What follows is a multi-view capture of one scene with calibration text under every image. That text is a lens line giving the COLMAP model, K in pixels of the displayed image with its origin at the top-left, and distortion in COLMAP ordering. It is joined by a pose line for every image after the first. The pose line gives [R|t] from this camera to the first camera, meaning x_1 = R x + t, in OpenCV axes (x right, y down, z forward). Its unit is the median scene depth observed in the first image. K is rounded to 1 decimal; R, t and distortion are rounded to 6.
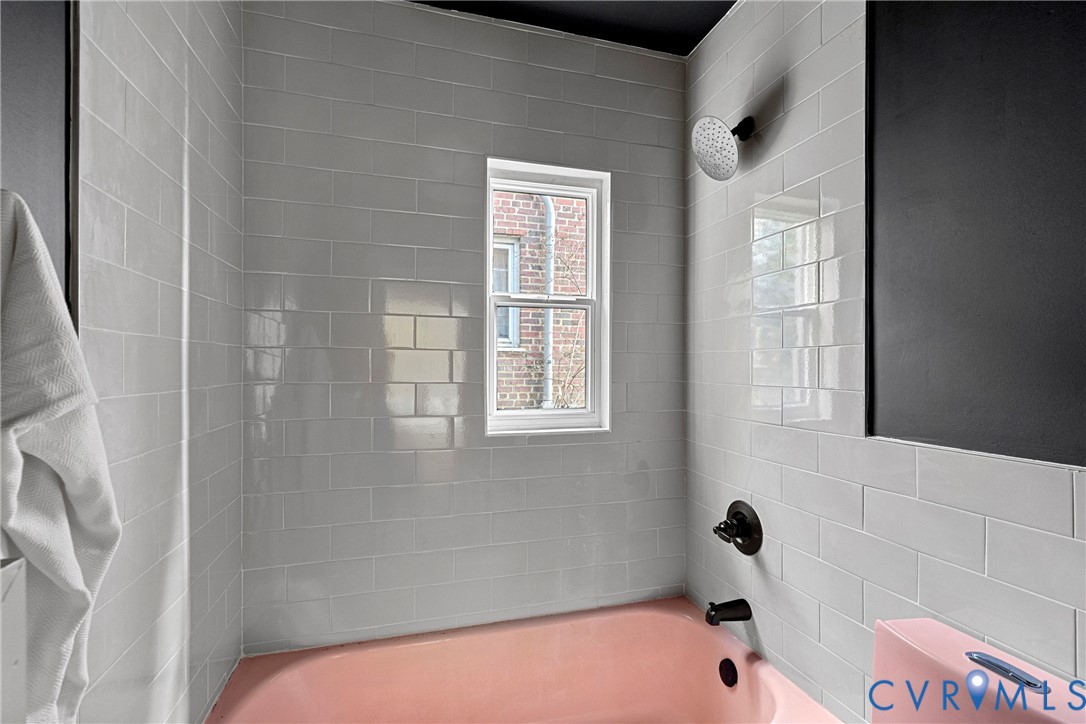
lens RADIAL K [[490.0, 0, 550.2], [0, 490.0, 366.8], [0, 0, 1]] dist [-0.007014, 0.002565]
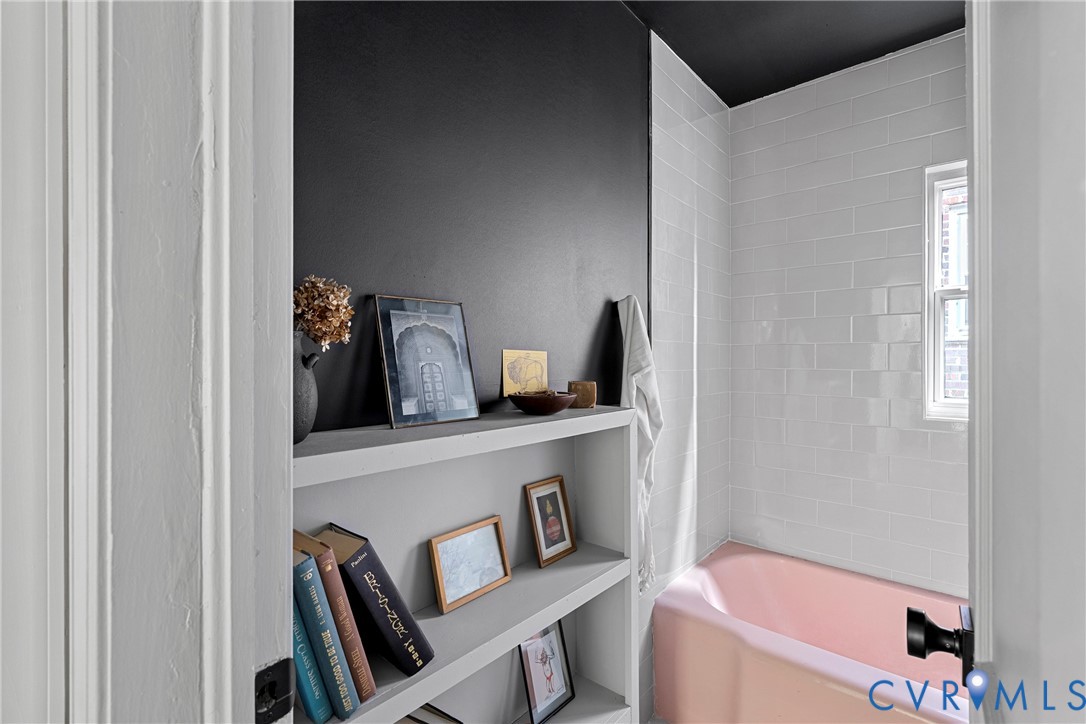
lens RADIAL K [[490.0, 0, 545.4], [0, 490.0, 360.9], [0, 0, 1]] dist [-0.007014, 0.002565]
pose [[0.542113, 0.001135, -0.840305, 0.951846], [-0.000121, 0.999999, 0.001273, 0.021845], [0.840305, -0.000589, 0.542113, -0.915901]]
